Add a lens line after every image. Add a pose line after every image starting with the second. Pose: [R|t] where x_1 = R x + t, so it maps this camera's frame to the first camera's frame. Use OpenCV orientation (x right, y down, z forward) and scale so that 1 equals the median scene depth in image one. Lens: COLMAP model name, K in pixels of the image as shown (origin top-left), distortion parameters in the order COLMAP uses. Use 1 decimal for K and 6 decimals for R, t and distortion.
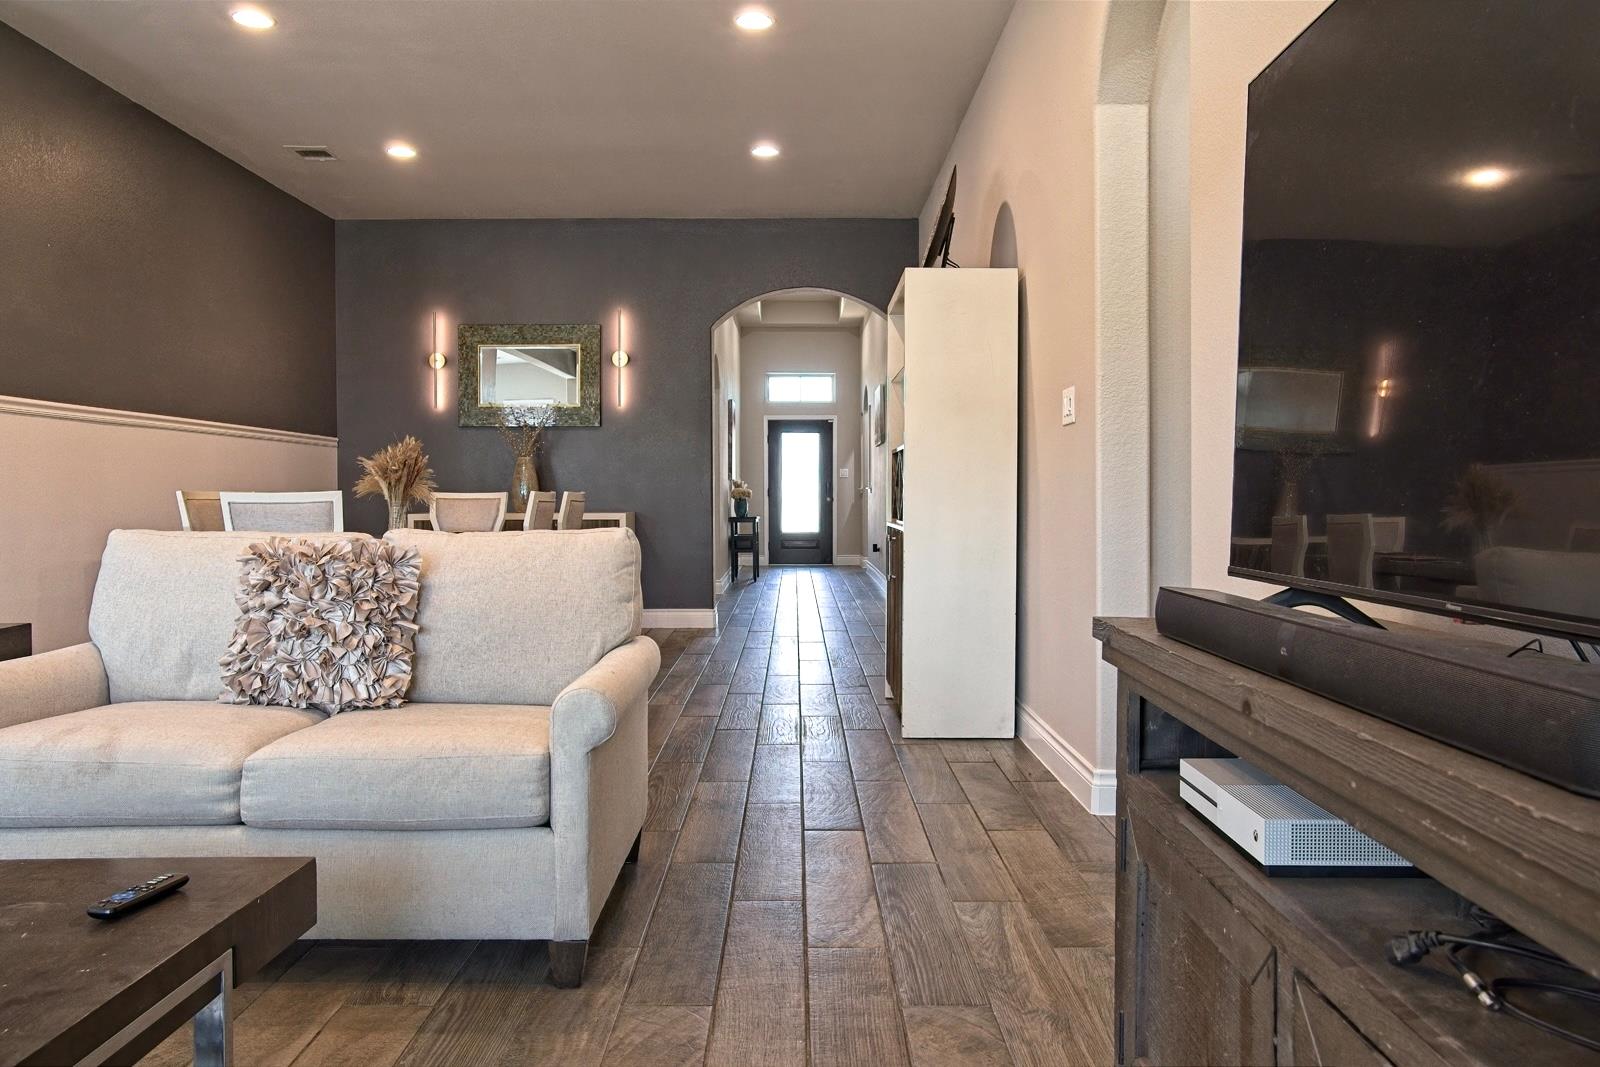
lens RADIAL K [[1196.0, 0, 796.6], [0, 1196.0, 526.1], [0, 0, 1]] dist [-0.057279, 0.117844]
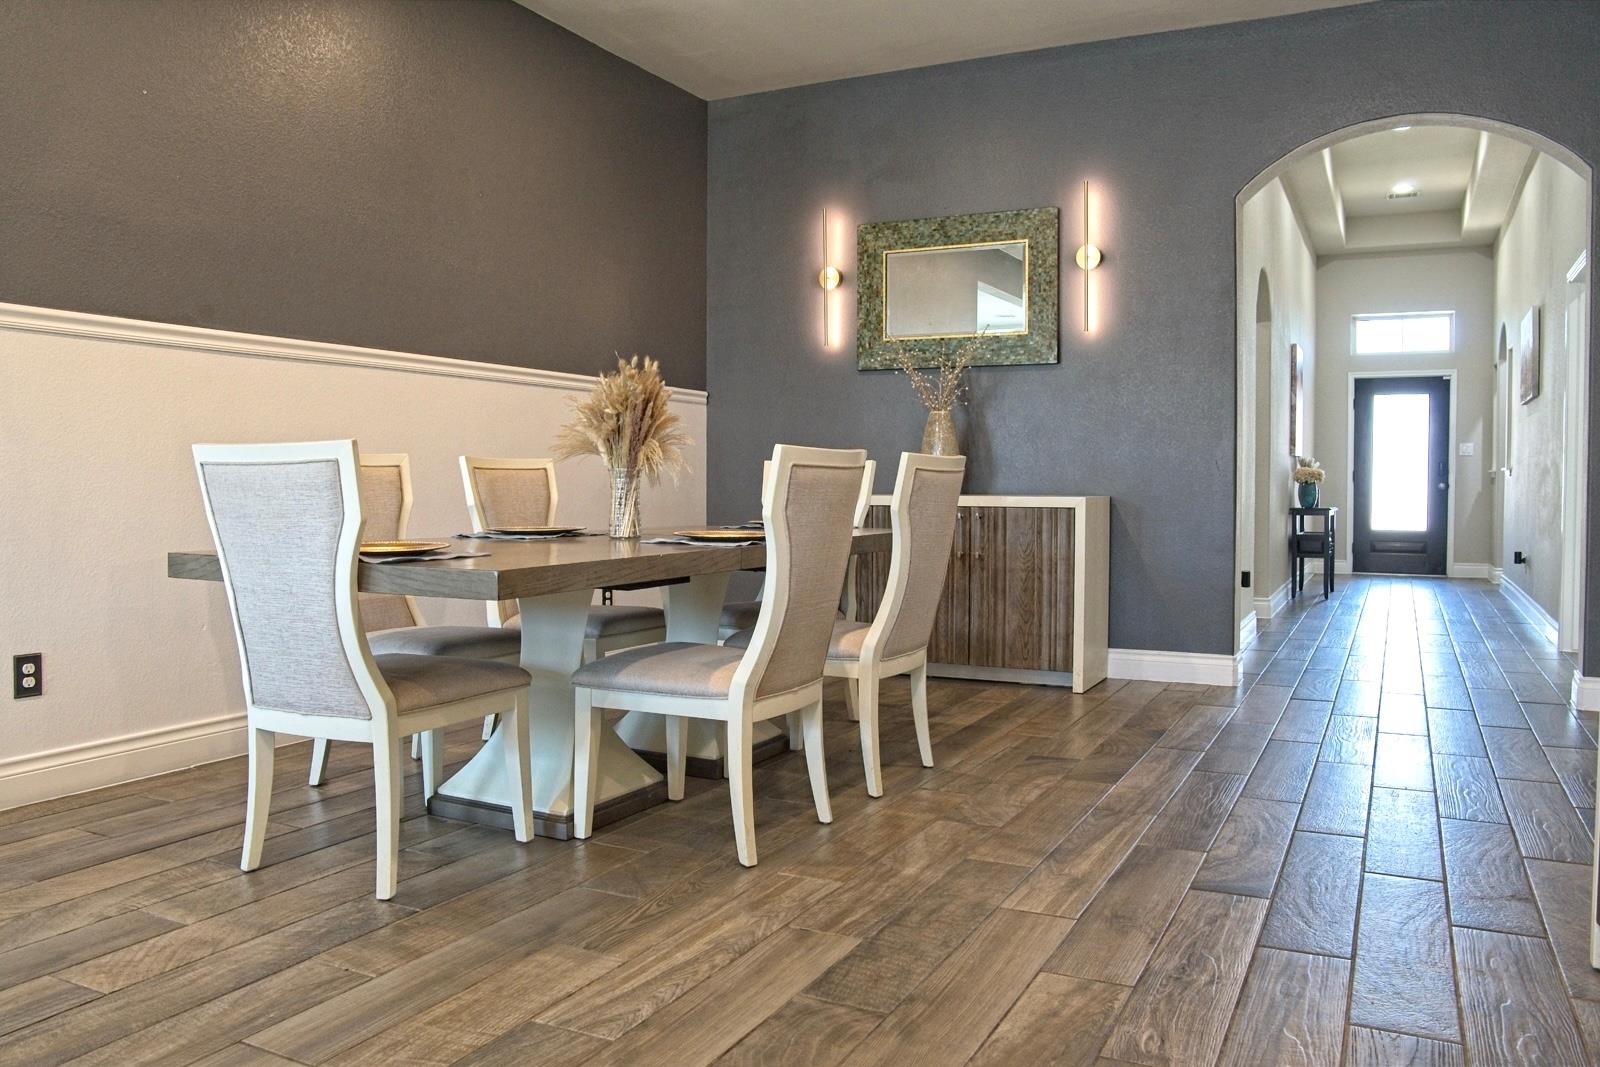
lens RADIAL K [[1223.3, 0, 791.5], [0, 1223.3, 521.9], [0, 0, 1]] dist [-0.120179, 0.097886]
pose [[0.890246, 0.019742, -0.455053, 0.005591], [-0.017134, 0.999805, 0.009855, -0.001040], [0.455159, -0.000977, 0.890410, 0.223989]]
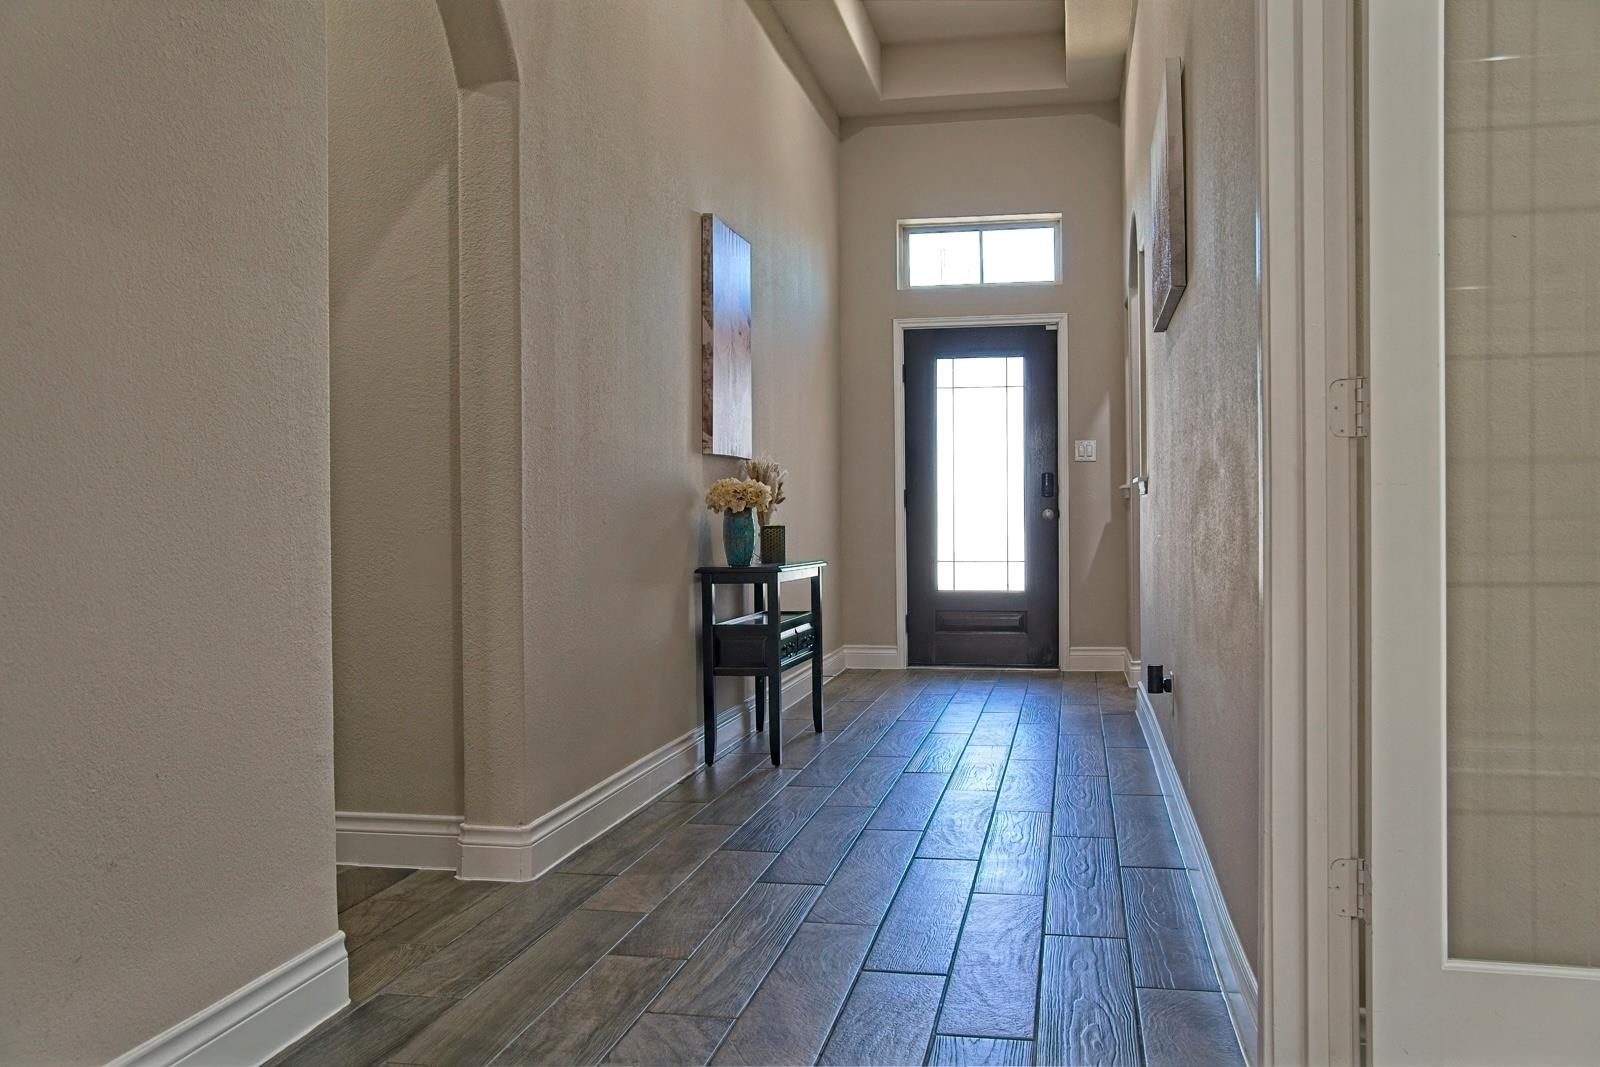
lens RADIAL K [[1421.3, 0, 800.0], [0, 1421.3, 533.5], [0, 0, 1]] dist [-0.049971, 0.001169]
pose [[0.982132, -0.003987, -0.188149, 0.043822], [0.001647, 0.999919, -0.012595, -0.011728], [0.188184, 0.012060, 0.982060, 0.619870]]
